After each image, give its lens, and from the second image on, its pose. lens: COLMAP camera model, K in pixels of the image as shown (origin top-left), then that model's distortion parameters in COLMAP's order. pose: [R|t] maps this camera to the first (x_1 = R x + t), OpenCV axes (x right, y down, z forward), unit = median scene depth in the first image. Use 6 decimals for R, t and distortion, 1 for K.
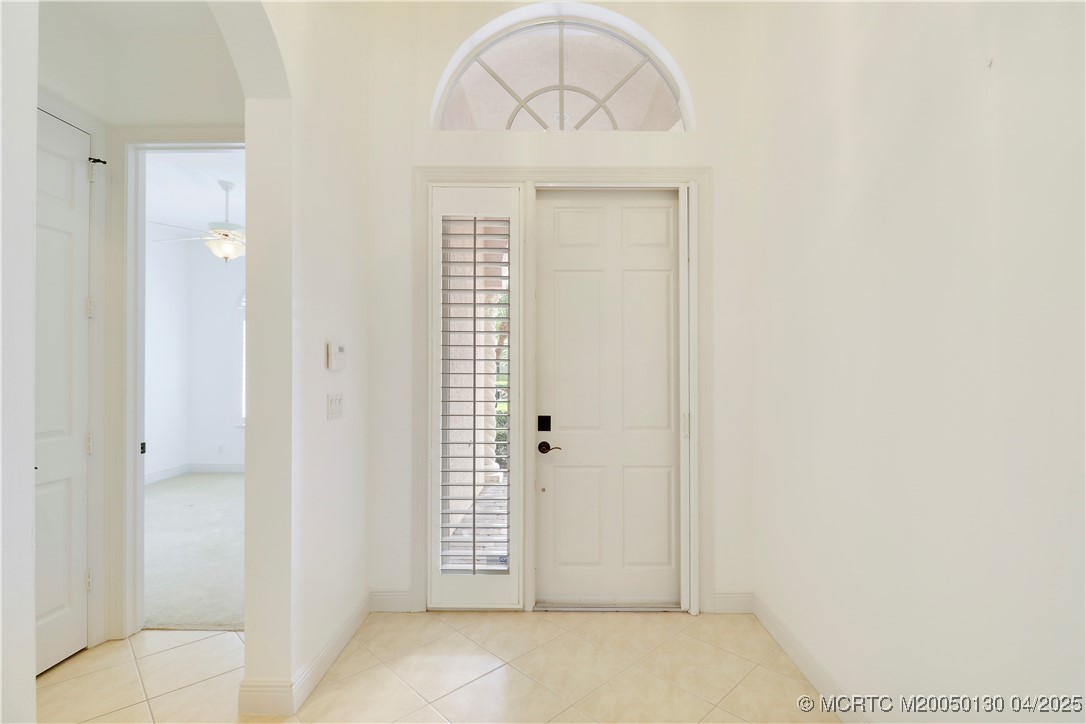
lens RADIAL K [[508.9, 0, 548.6], [0, 508.9, 358.8], [0, 0, 1]] dist [0.000470, -0.000543]
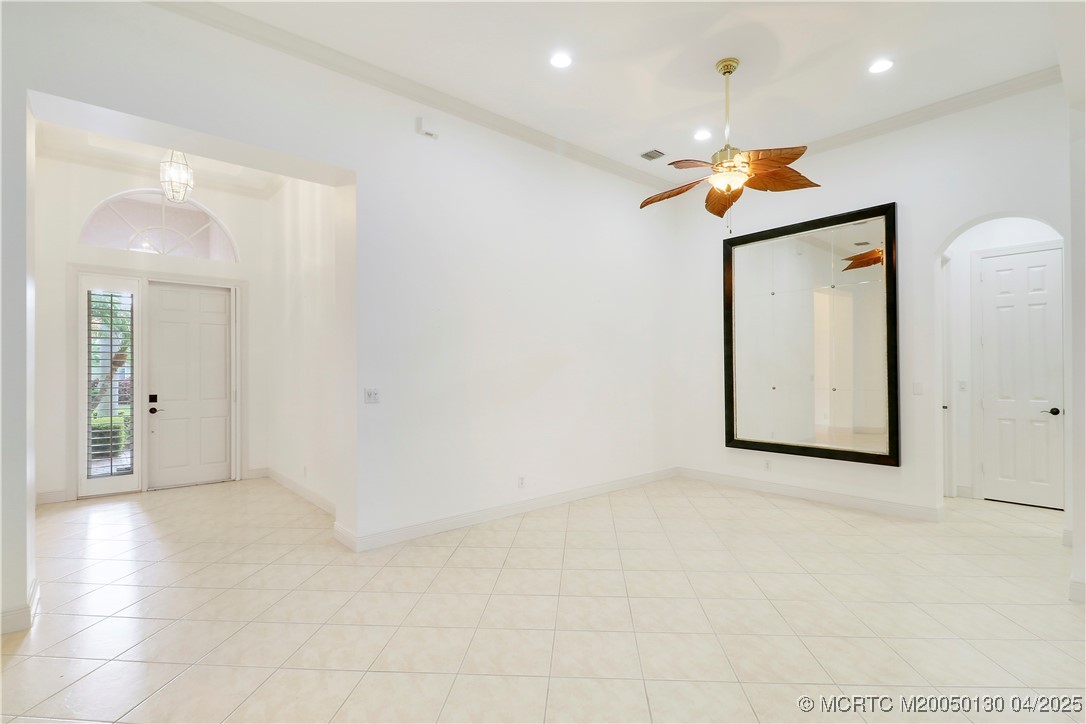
lens RADIAL K [[508.9, 0, 548.6], [0, 508.9, 358.8], [0, 0, 1]] dist [0.000470, -0.000543]
pose [[0.700384, 0.007242, 0.713730, -0.350509], [0.007956, 0.999807, -0.017952, 0.019513], [-0.713722, 0.018252, 0.700191, -1.515663]]
